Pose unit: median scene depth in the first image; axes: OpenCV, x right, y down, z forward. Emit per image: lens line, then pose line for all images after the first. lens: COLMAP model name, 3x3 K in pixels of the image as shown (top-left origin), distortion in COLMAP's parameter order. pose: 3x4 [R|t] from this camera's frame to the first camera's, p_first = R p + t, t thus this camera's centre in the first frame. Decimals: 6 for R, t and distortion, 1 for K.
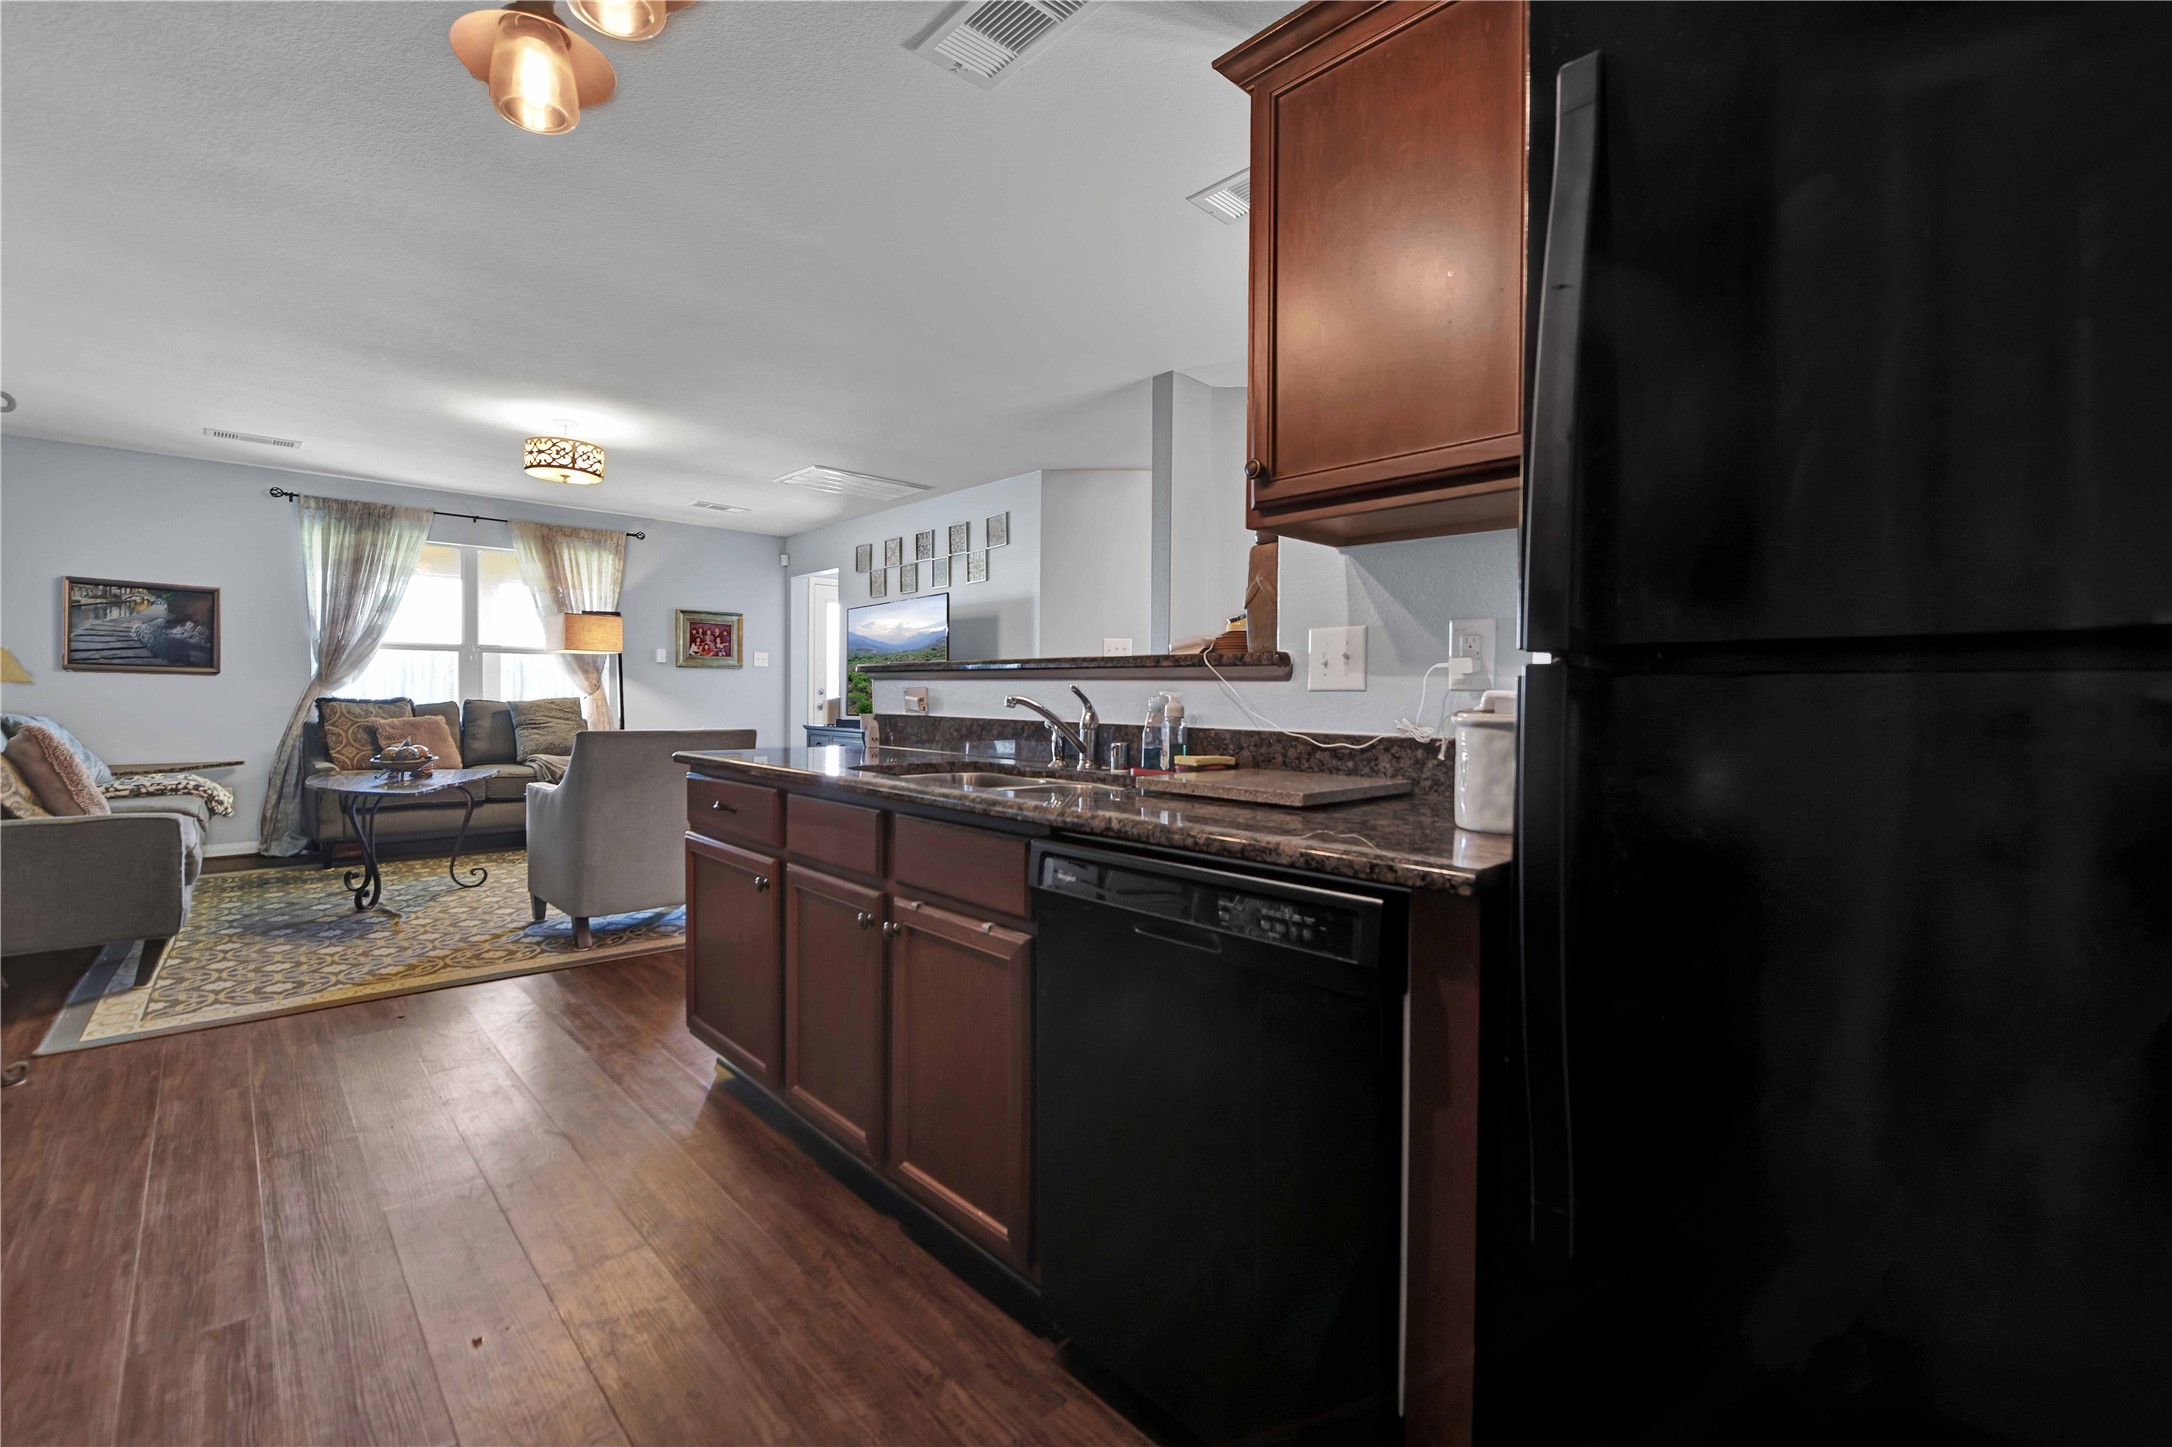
lens RADIAL K [[918.8, 0, 1107.2], [0, 918.8, 714.5], [0, 0, 1]] dist [-0.019086, -0.000429]
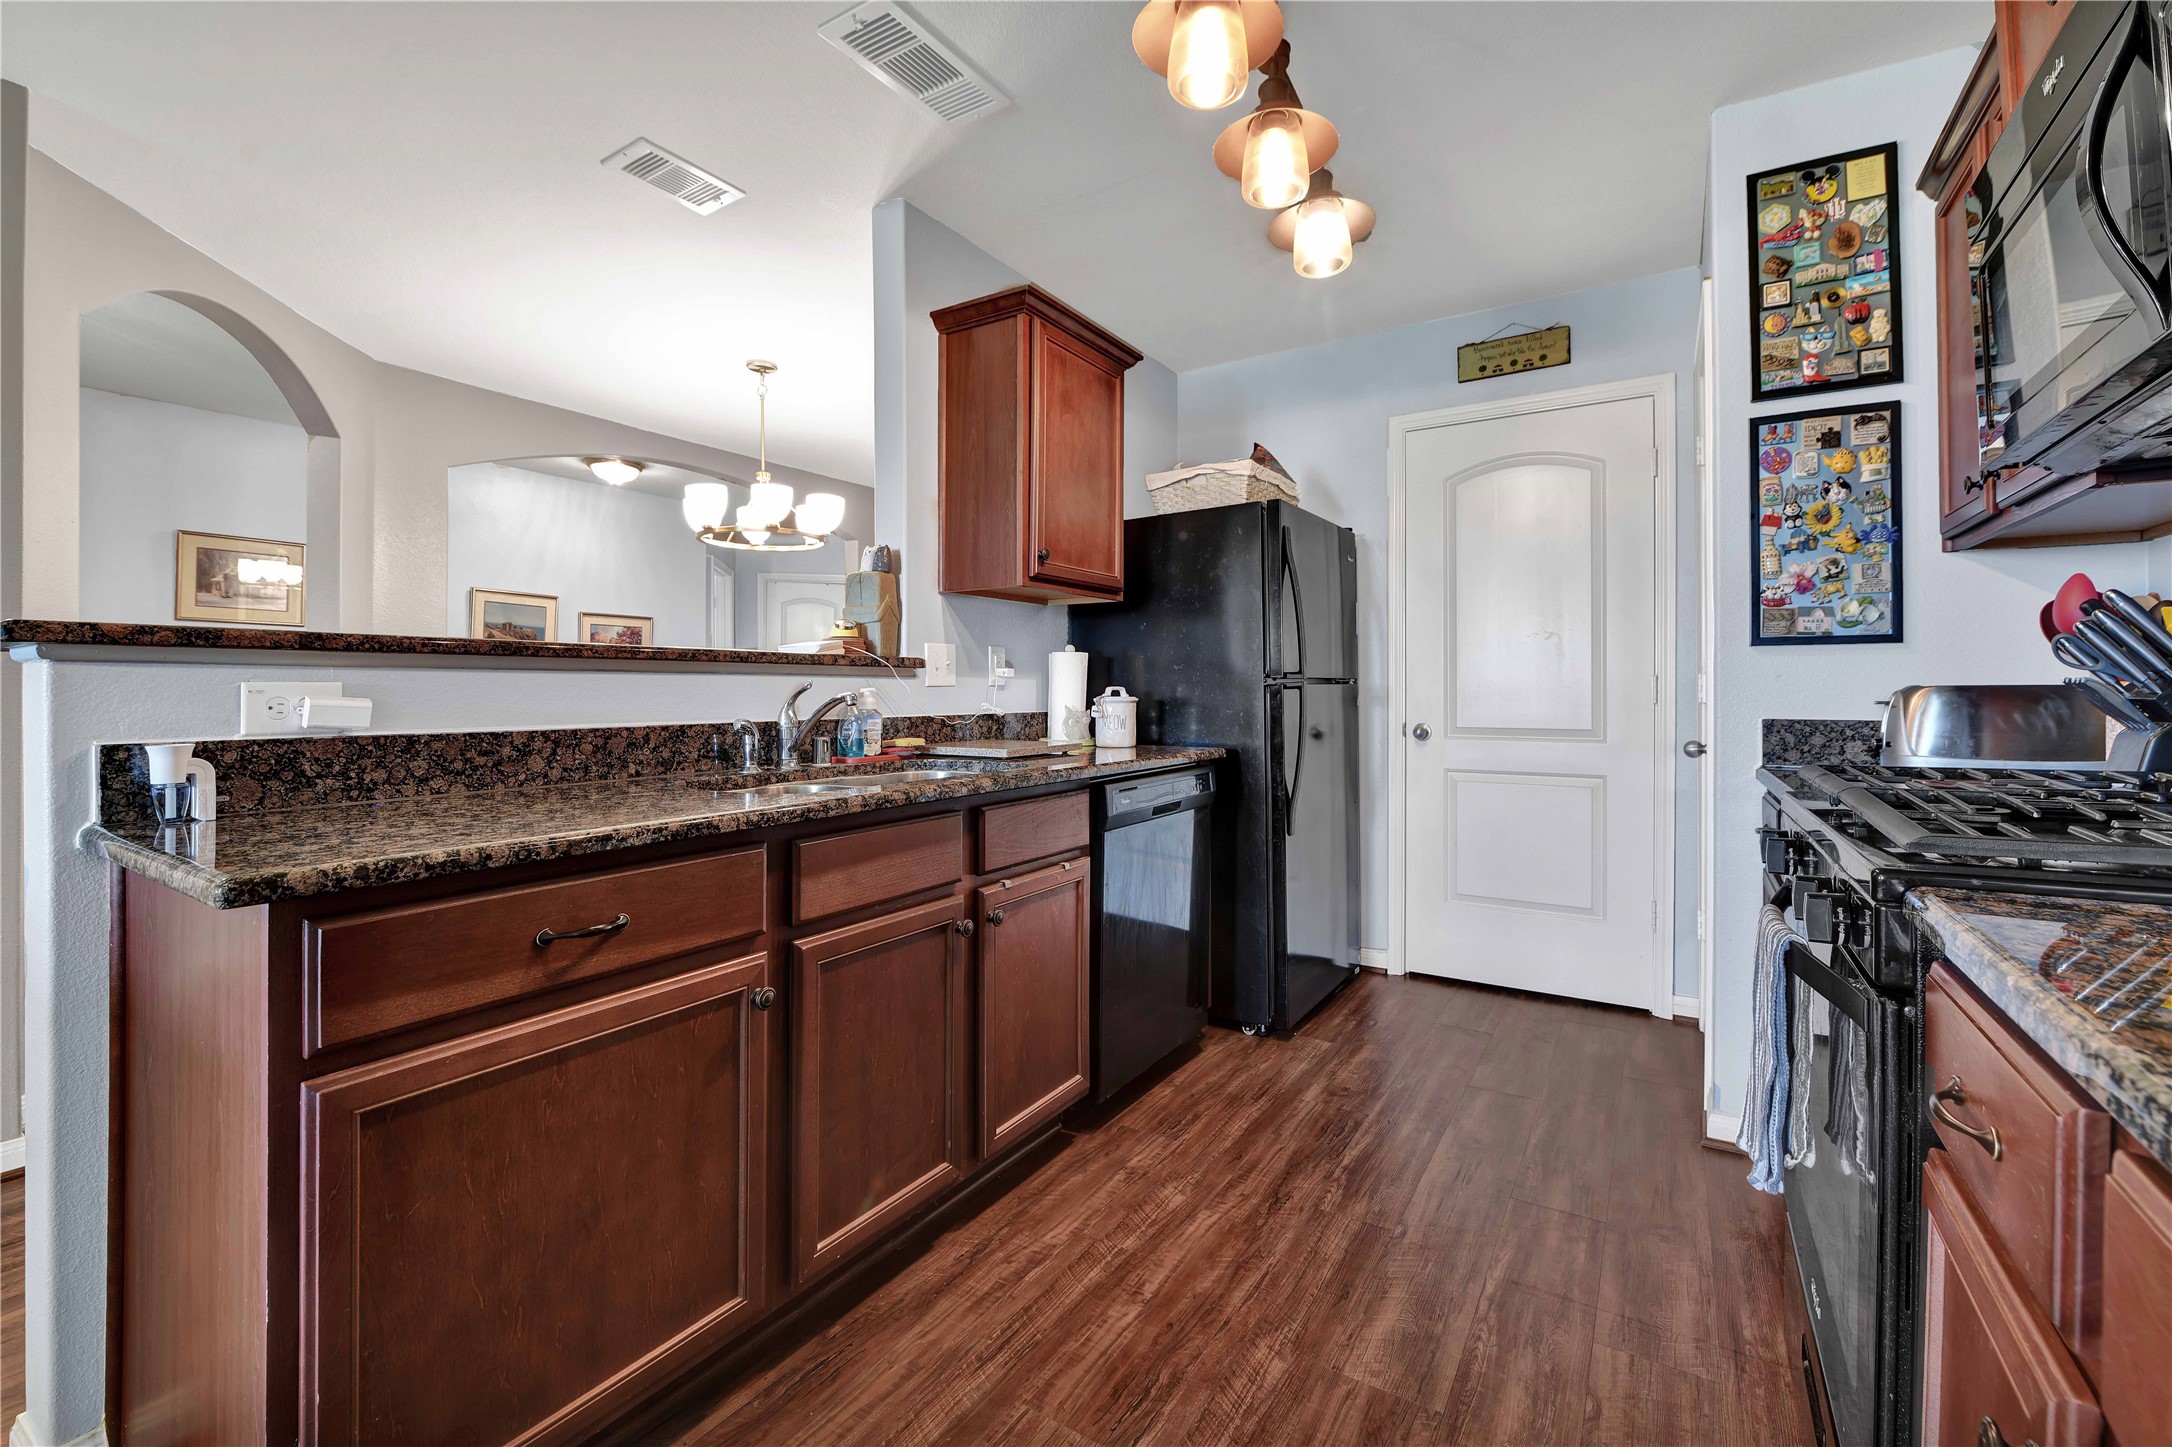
lens RADIAL K [[911.5, 0, 1107.4], [0, 911.5, 689.3], [0, 0, 1]] dist [-0.013986, -0.000815]
pose [[-0.238793, -0.010170, 0.971017, -0.420595], [0.020106, 0.999679, 0.015415, -0.013022], [-0.970862, 0.023204, -0.238512, 0.365673]]
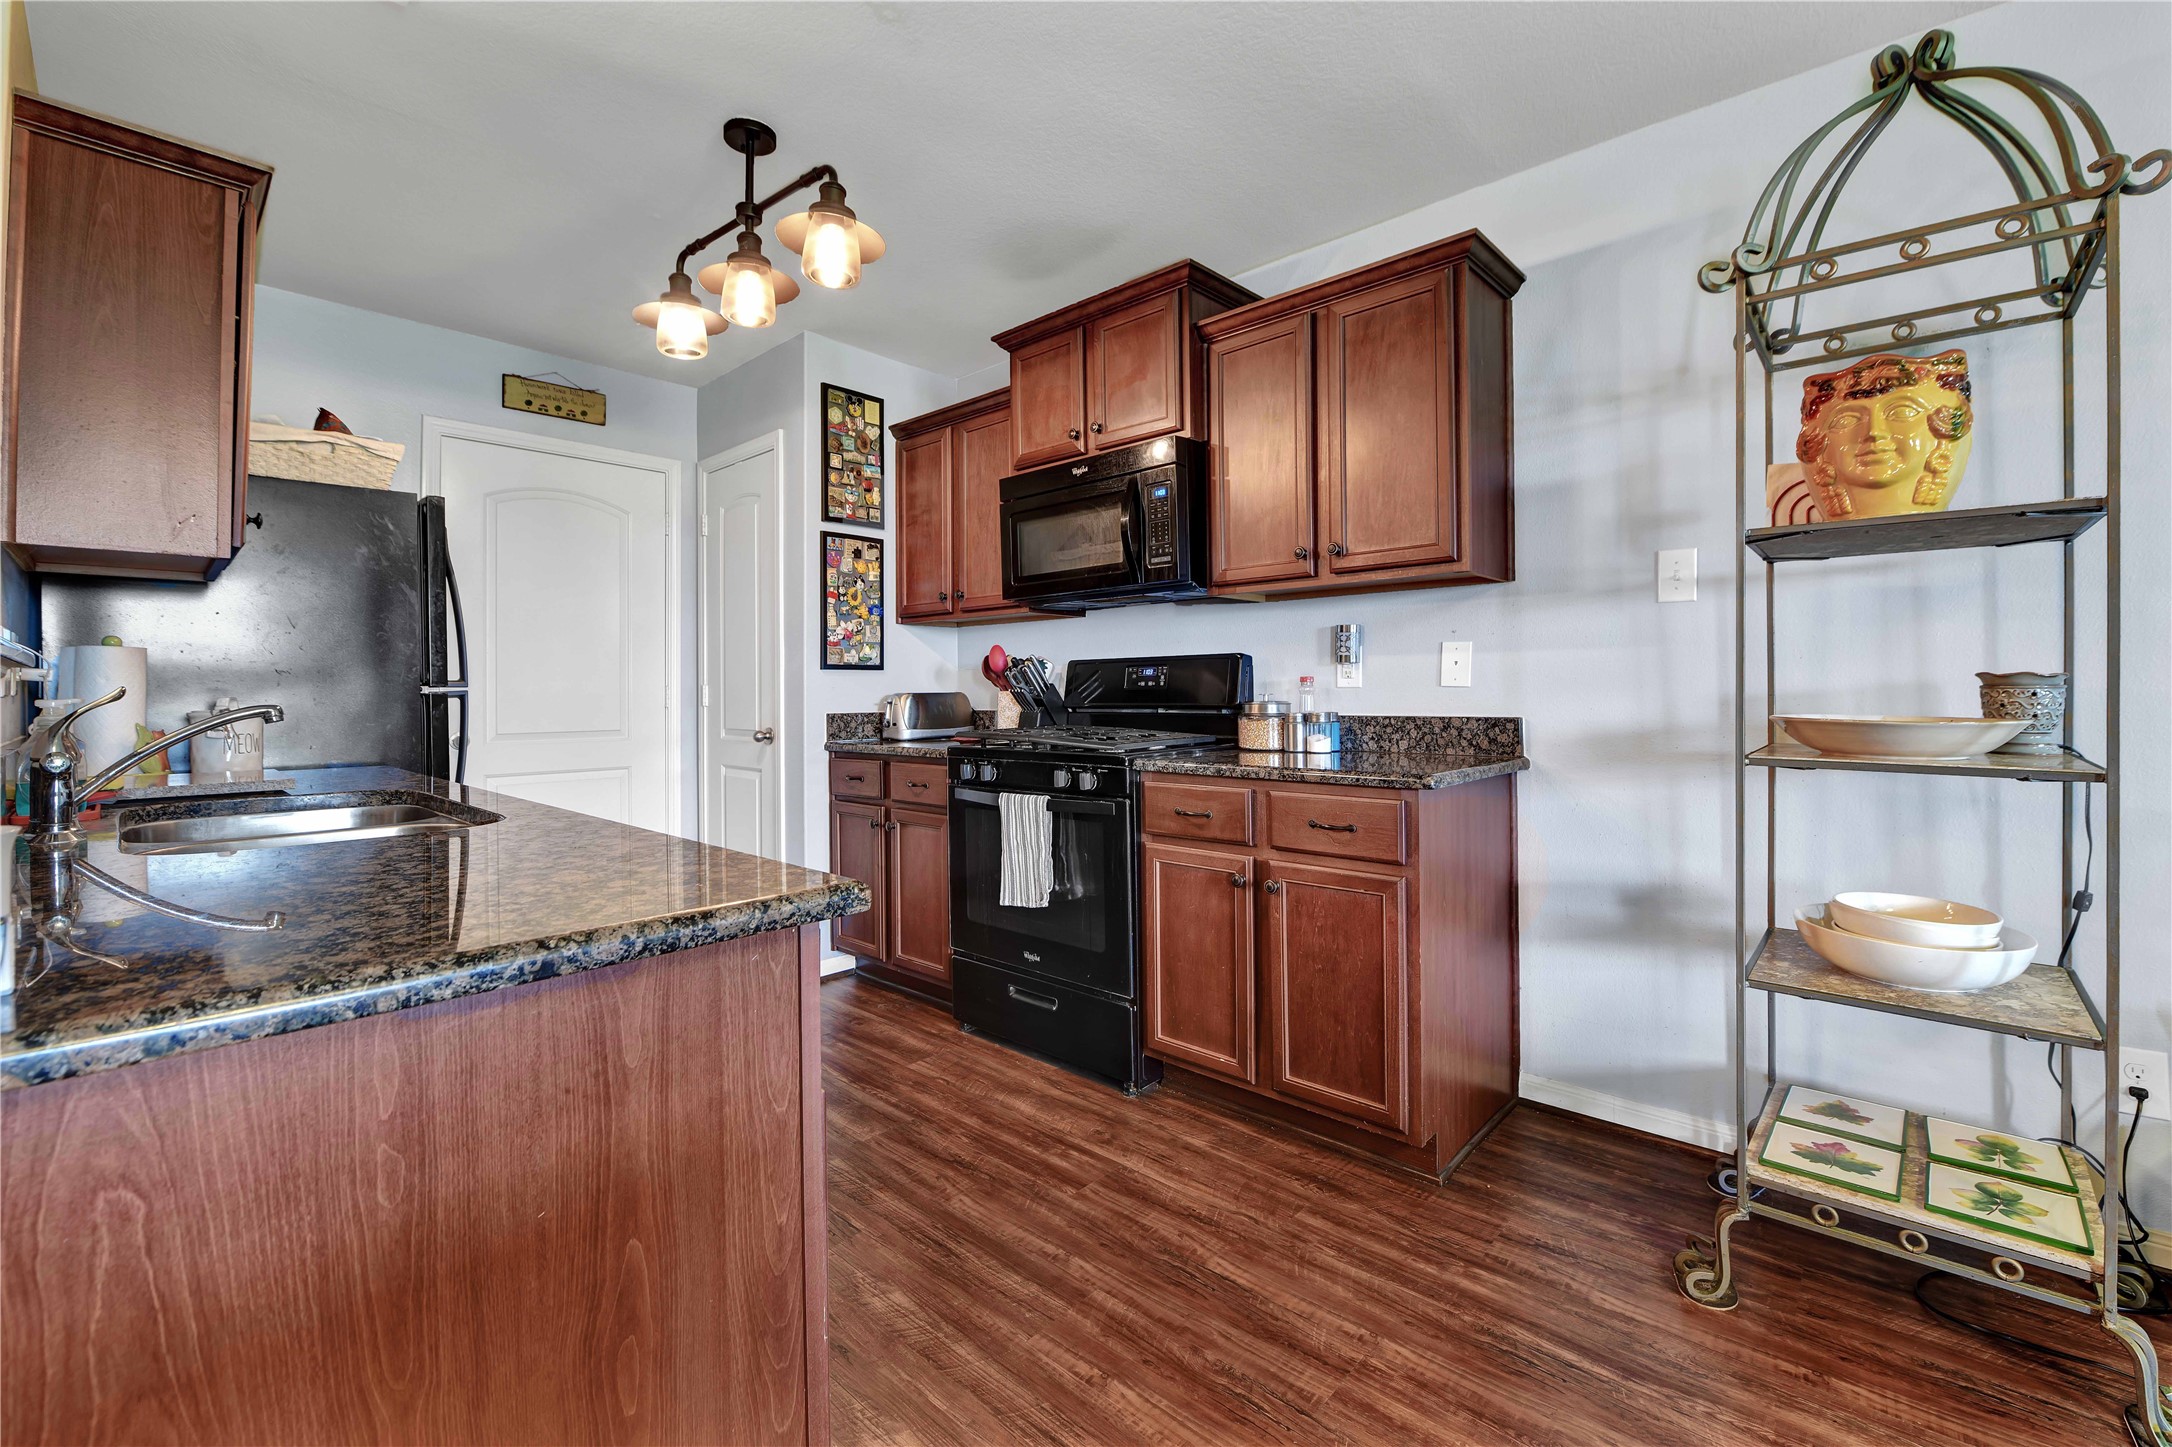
lens RADIAL K [[897.7, 0, 1095.7], [0, 897.7, 687.9], [0, 0, 1]] dist [-0.016011, -0.000946]
pose [[-0.998246, -0.004154, -0.059052, -0.260244], [-0.005072, 0.999869, 0.015396, -0.017939], [0.058981, 0.015669, -0.998136, 0.650685]]
